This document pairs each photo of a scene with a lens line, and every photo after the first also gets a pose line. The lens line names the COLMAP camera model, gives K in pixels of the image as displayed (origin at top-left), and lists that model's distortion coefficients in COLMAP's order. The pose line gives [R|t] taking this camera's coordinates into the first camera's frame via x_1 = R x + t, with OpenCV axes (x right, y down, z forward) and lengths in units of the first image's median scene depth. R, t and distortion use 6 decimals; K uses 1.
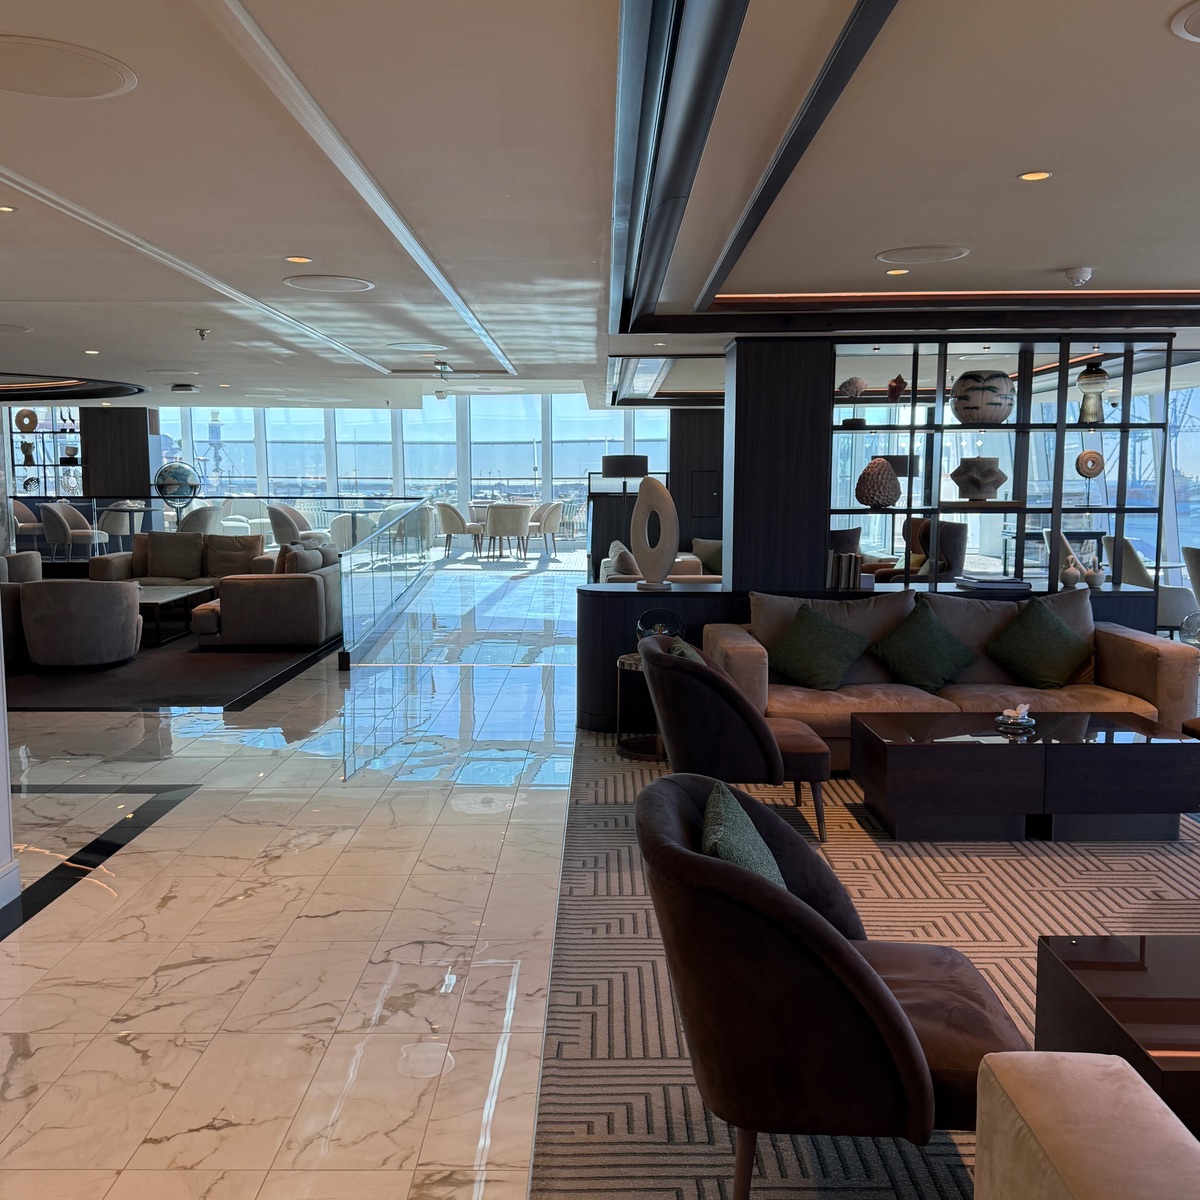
lens RADIAL K [[1198.7, 0, 600.9], [0, 1198.7, 601.9], [0, 0, 1]] dist [-0.005887, 0.000000]
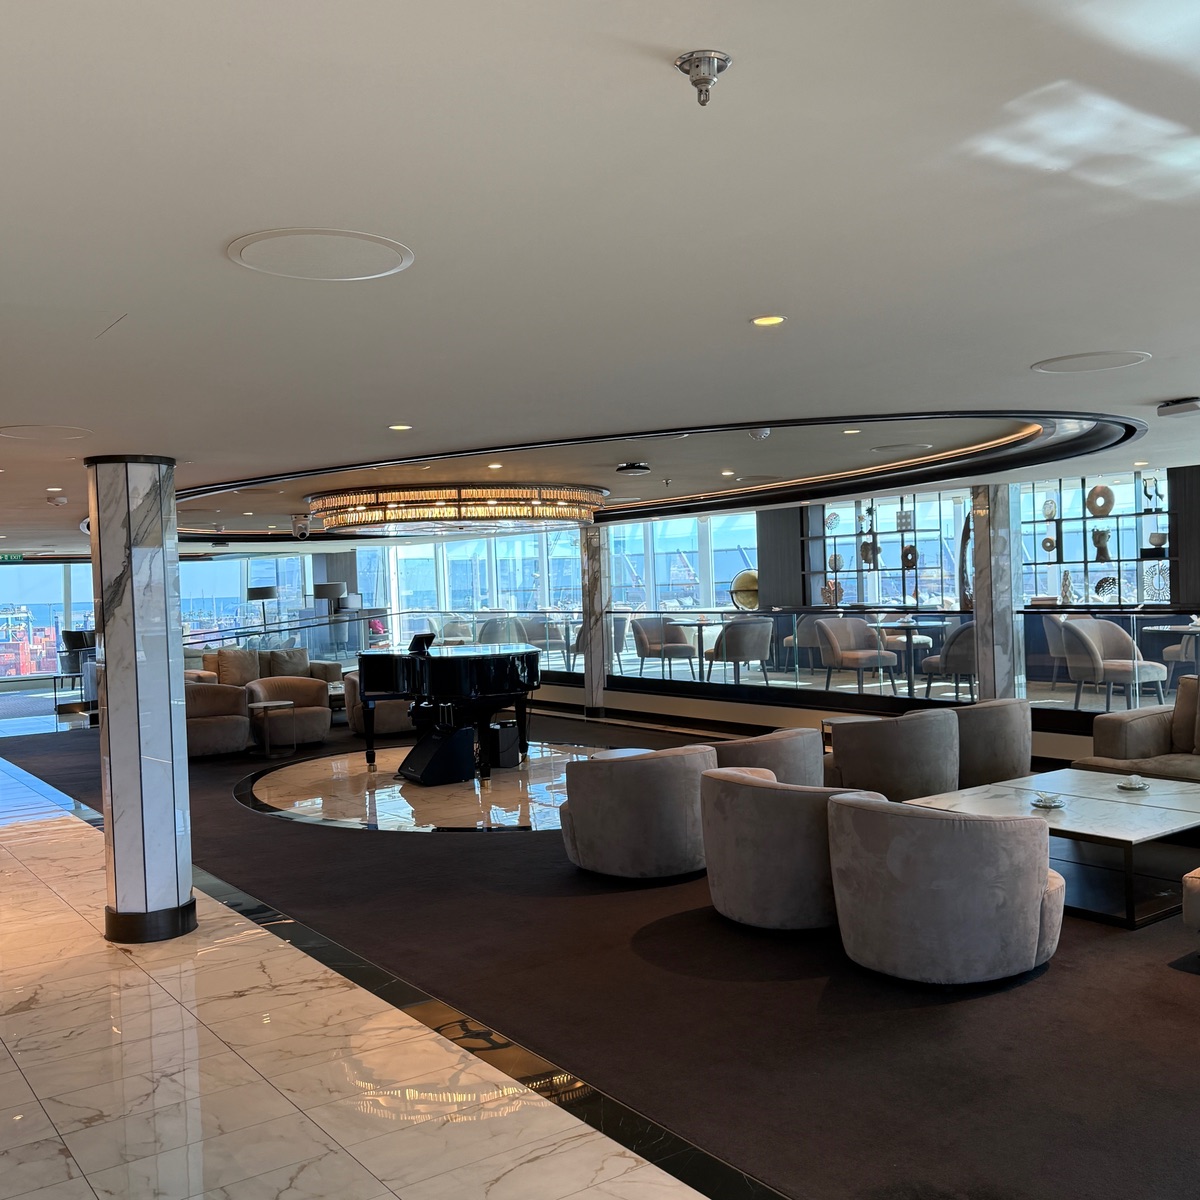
lens RADIAL K [[1198.7, 0, 599.1], [0, 1198.7, 601.4], [0, 0, 1]] dist [-0.005887, 0.000000]
pose [[0.580859, -0.007369, -0.813971, -0.056526], [-0.050802, 0.997682, -0.045285, -0.040069], [0.812418, 0.067655, 0.579138, 0.322667]]
